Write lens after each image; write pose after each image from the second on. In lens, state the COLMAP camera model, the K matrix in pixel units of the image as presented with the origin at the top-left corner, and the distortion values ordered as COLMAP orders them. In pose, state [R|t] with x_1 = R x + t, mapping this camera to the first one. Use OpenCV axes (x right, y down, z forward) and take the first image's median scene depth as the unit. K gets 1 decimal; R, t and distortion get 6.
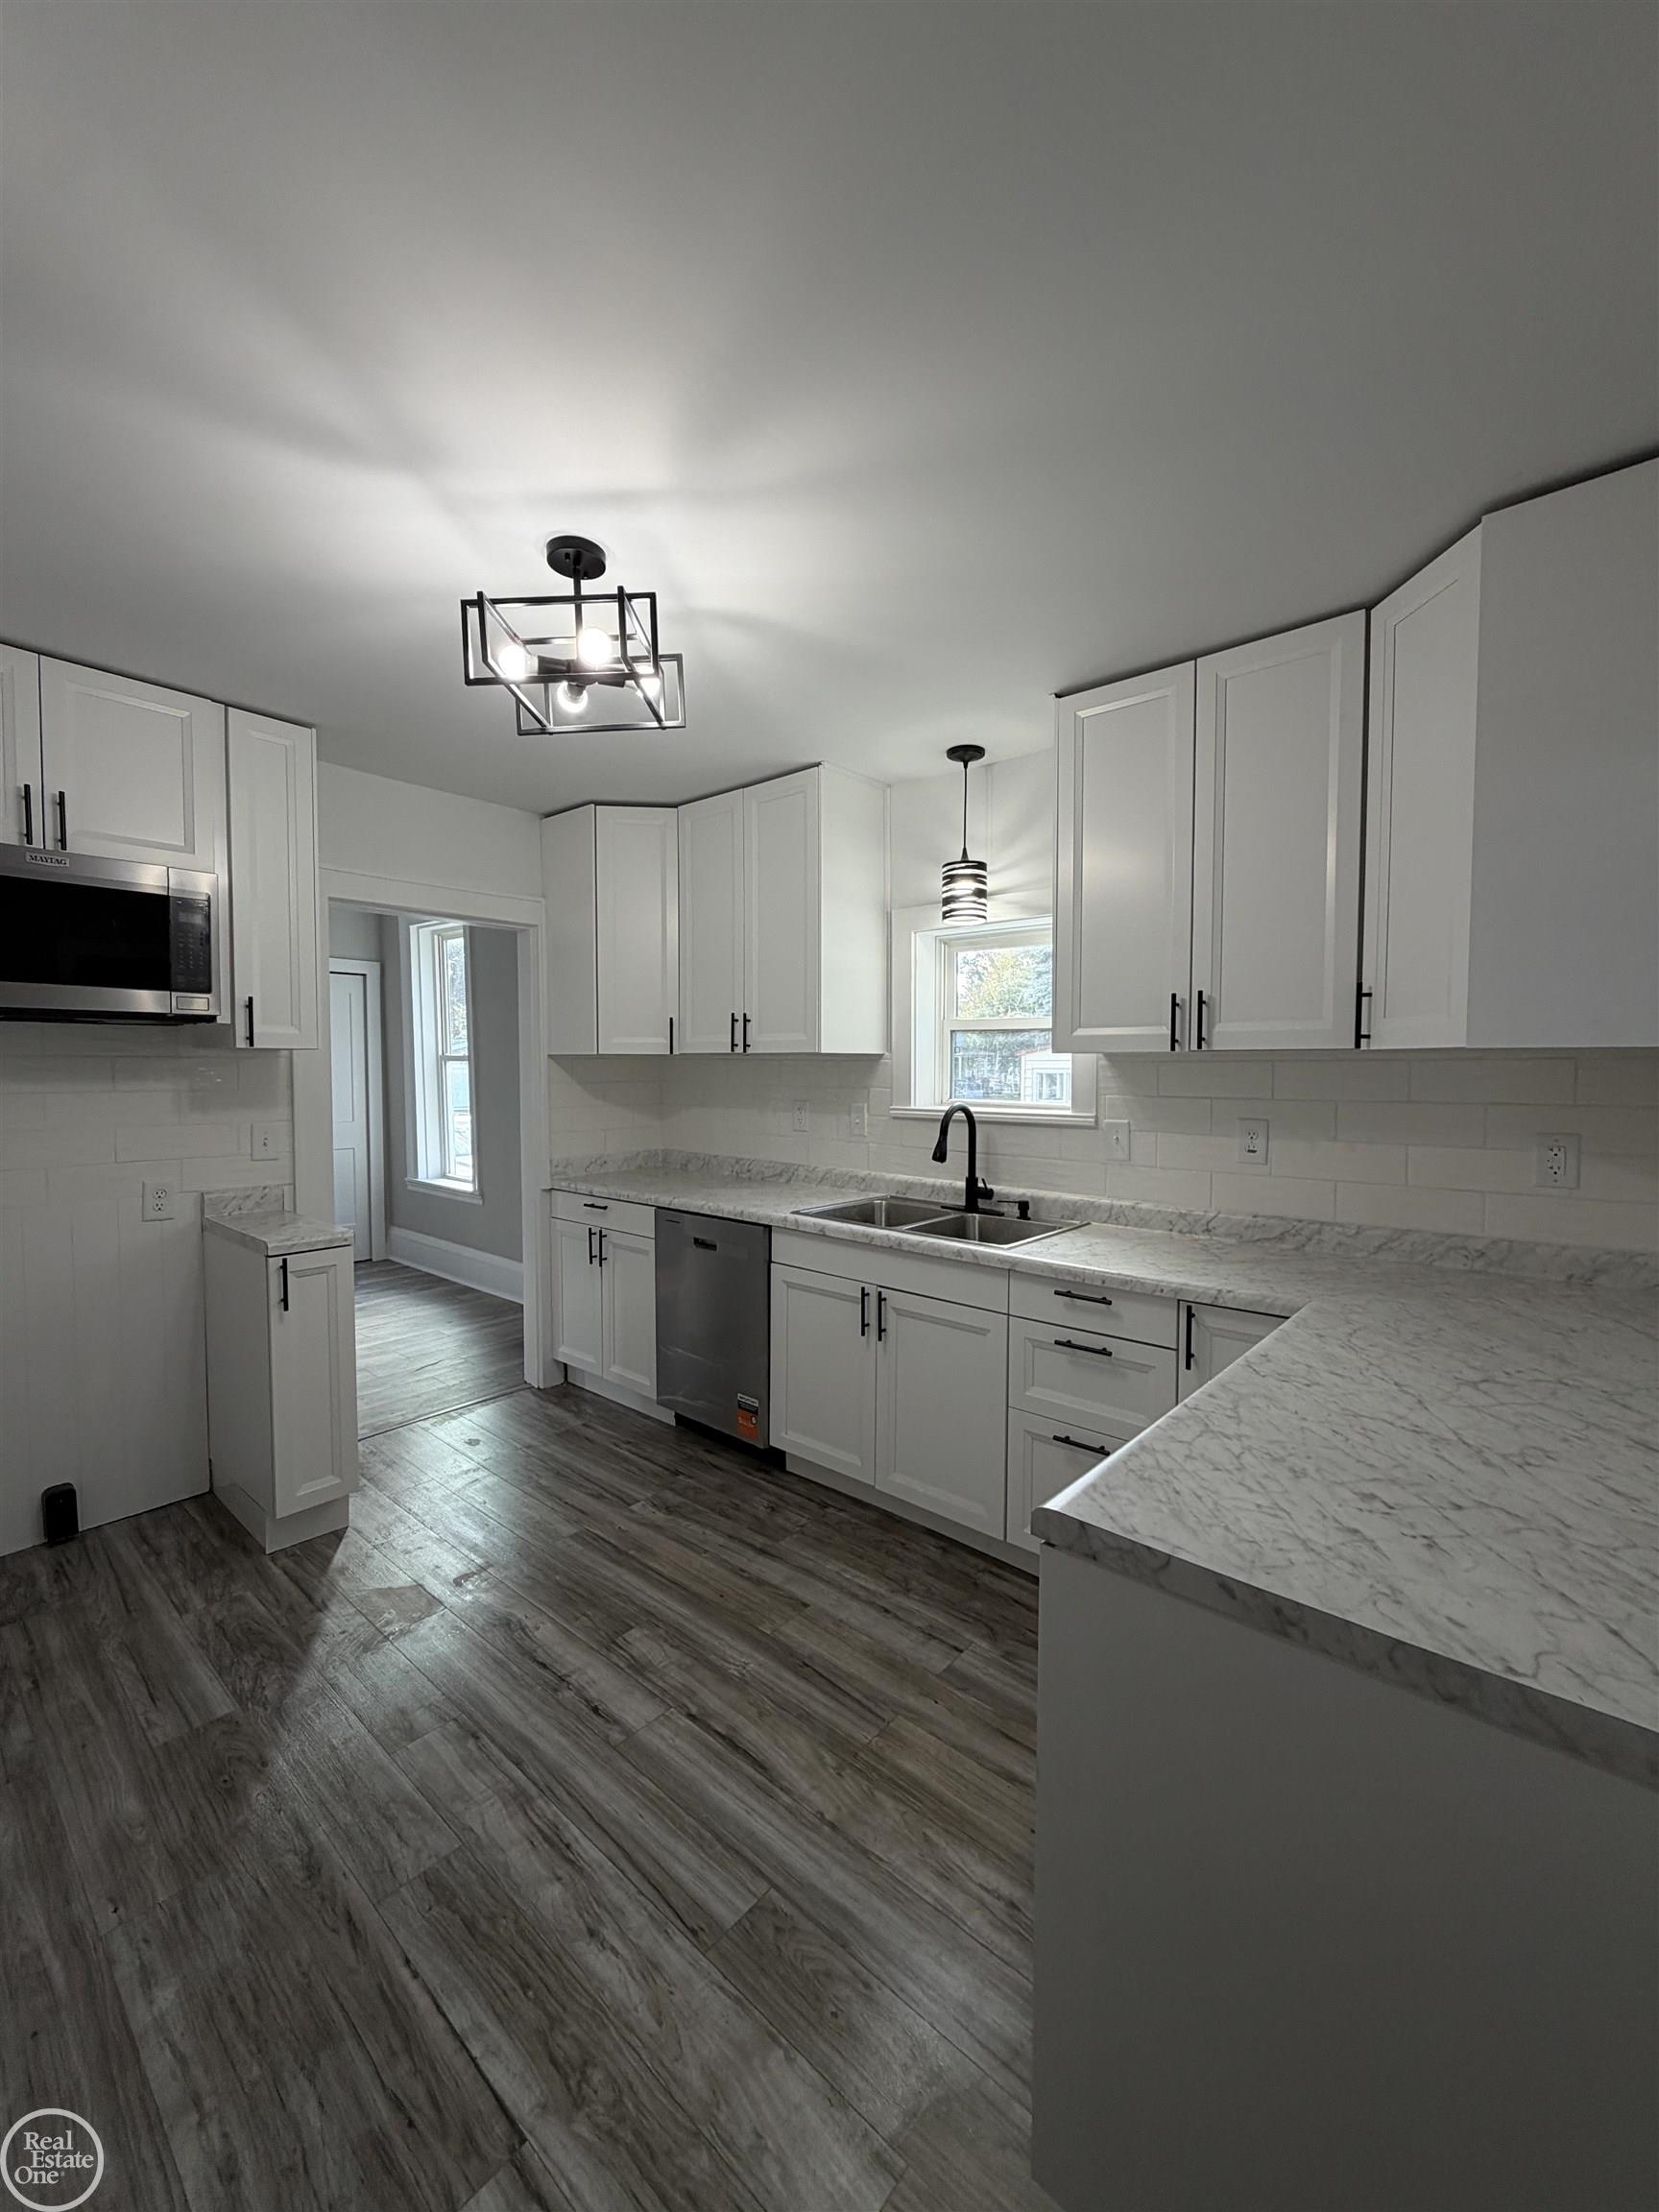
lens RADIAL K [[877.3, 0, 830.0], [0, 877.3, 1099.9], [0, 0, 1]] dist [-0.000588, -0.000192]
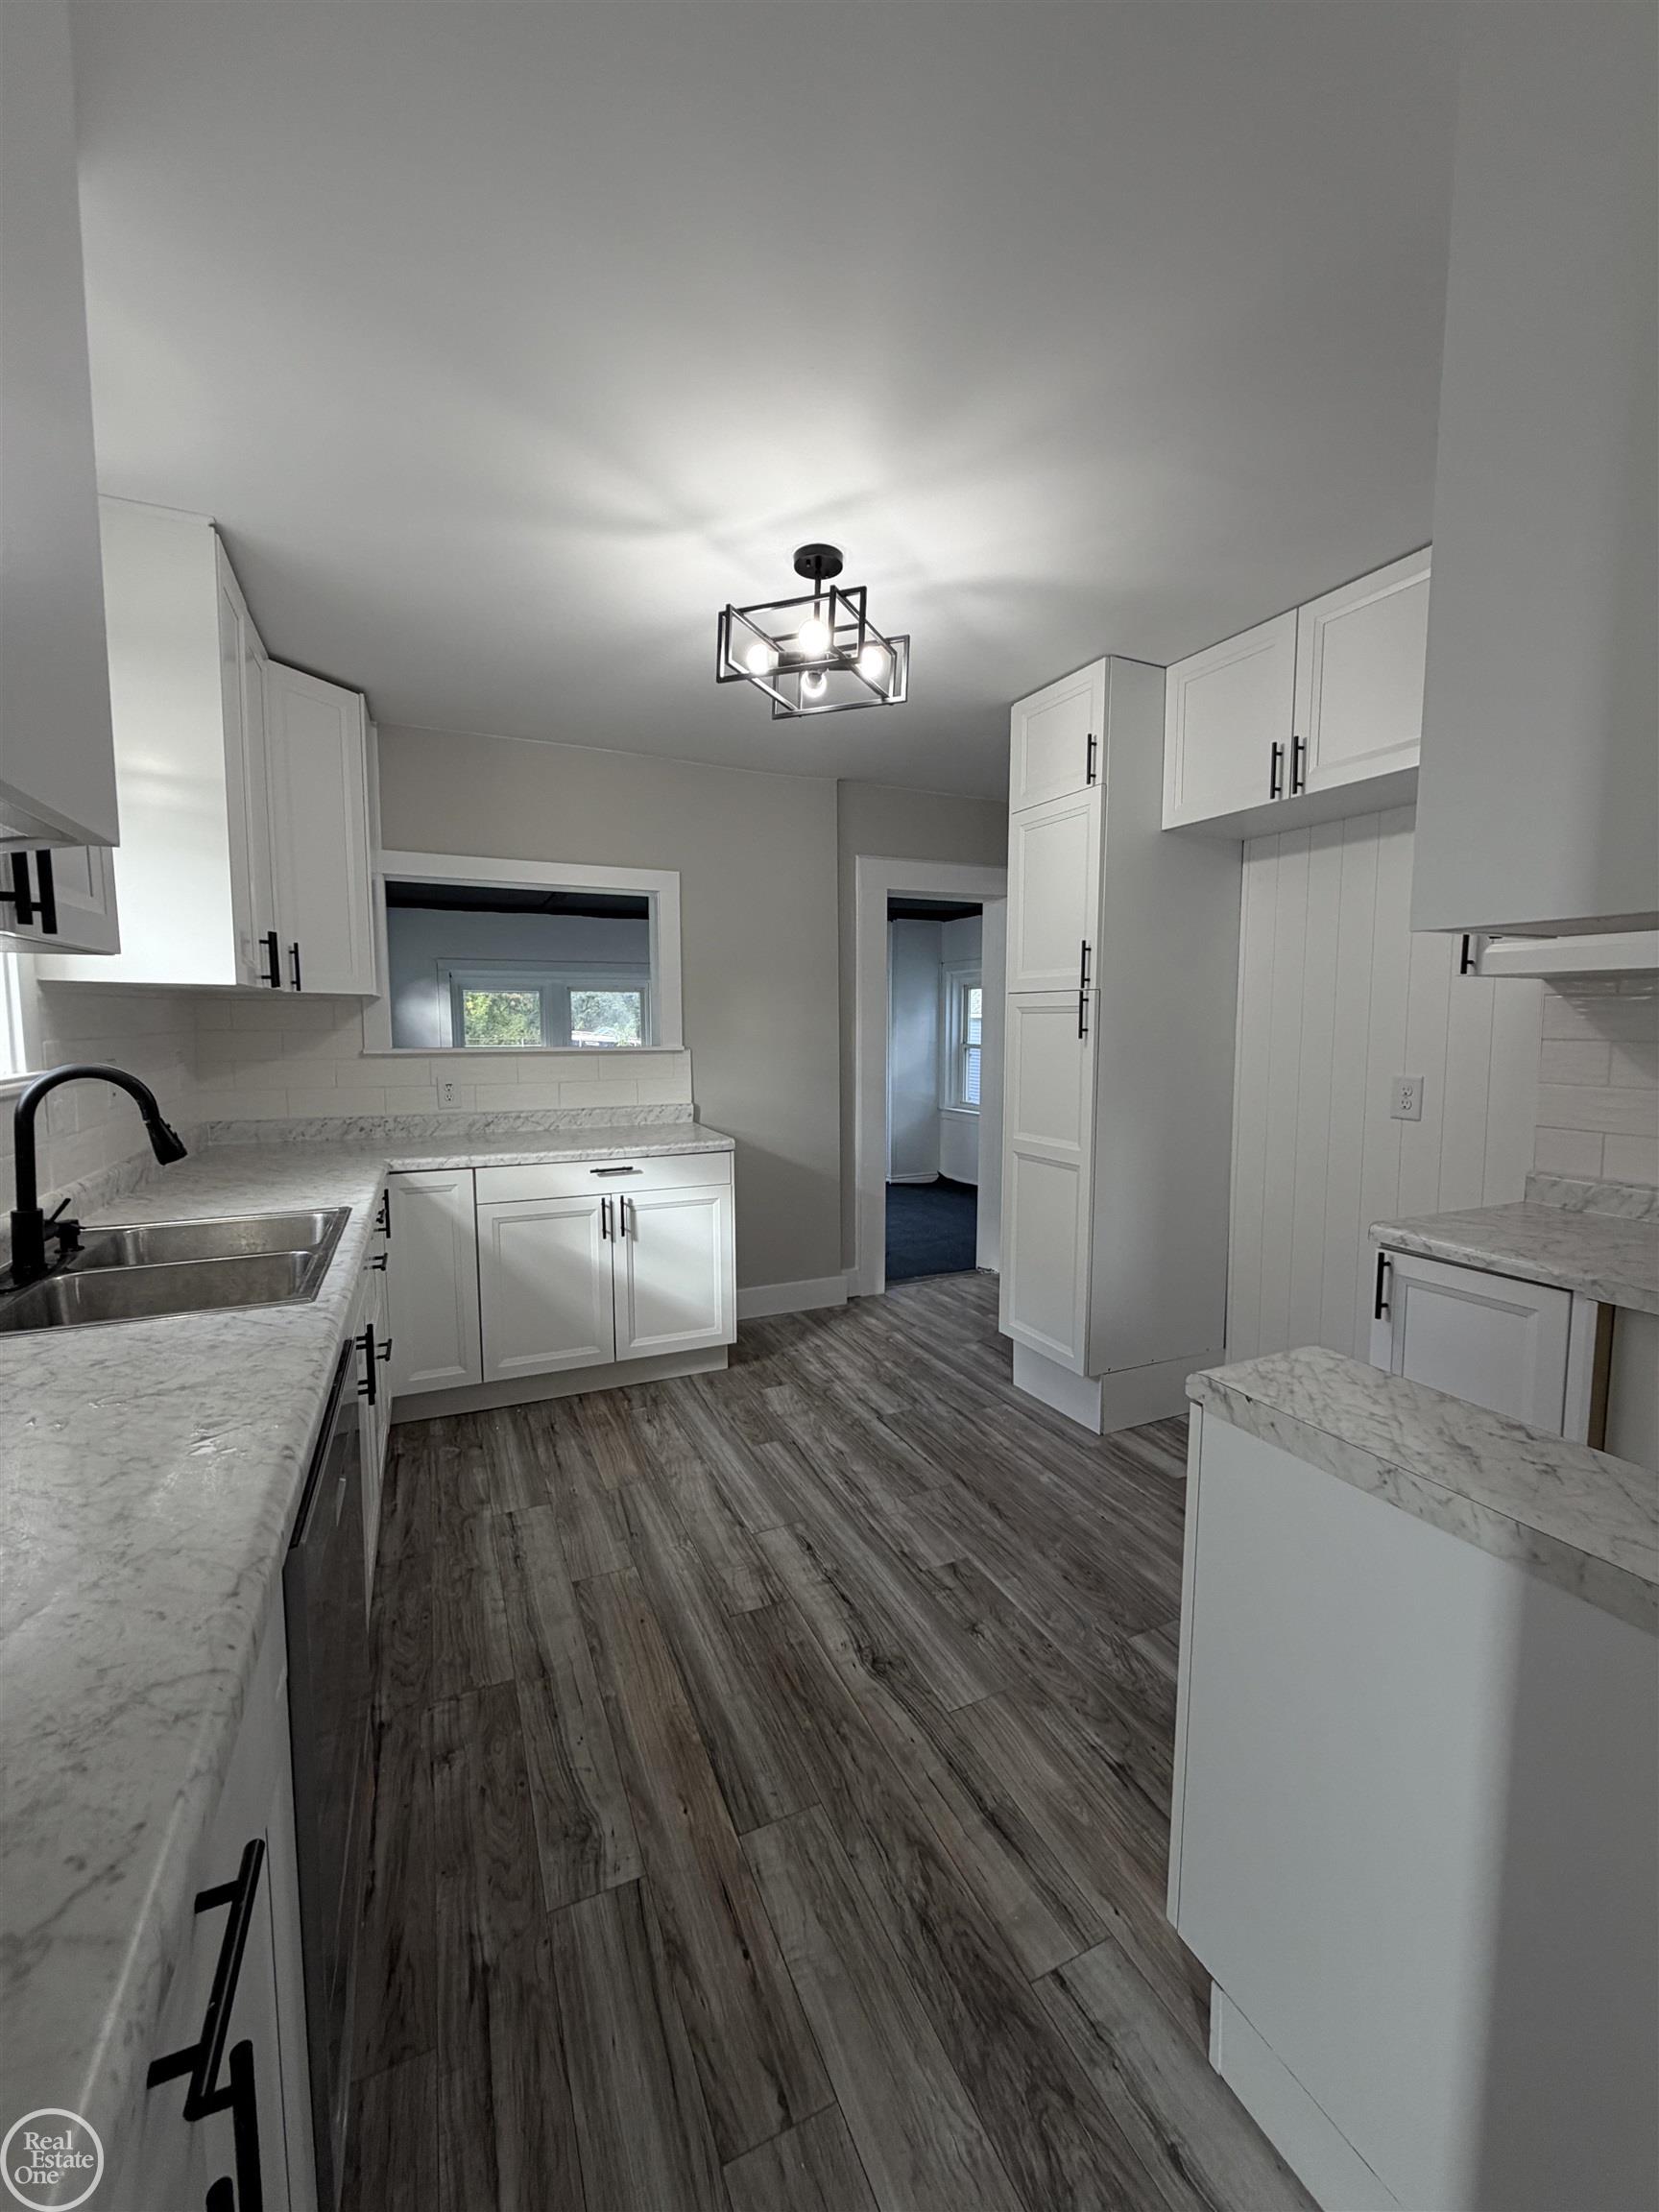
lens RADIAL K [[877.3, 0, 830.0], [0, 877.3, 1099.9], [0, 0, 1]] dist [-0.000588, -0.000192]
pose [[-0.911115, -0.041701, 0.410037, -0.749794], [0.011957, 0.991775, 0.127433, -0.056829], [-0.411978, 0.121008, -0.903123, 1.974373]]
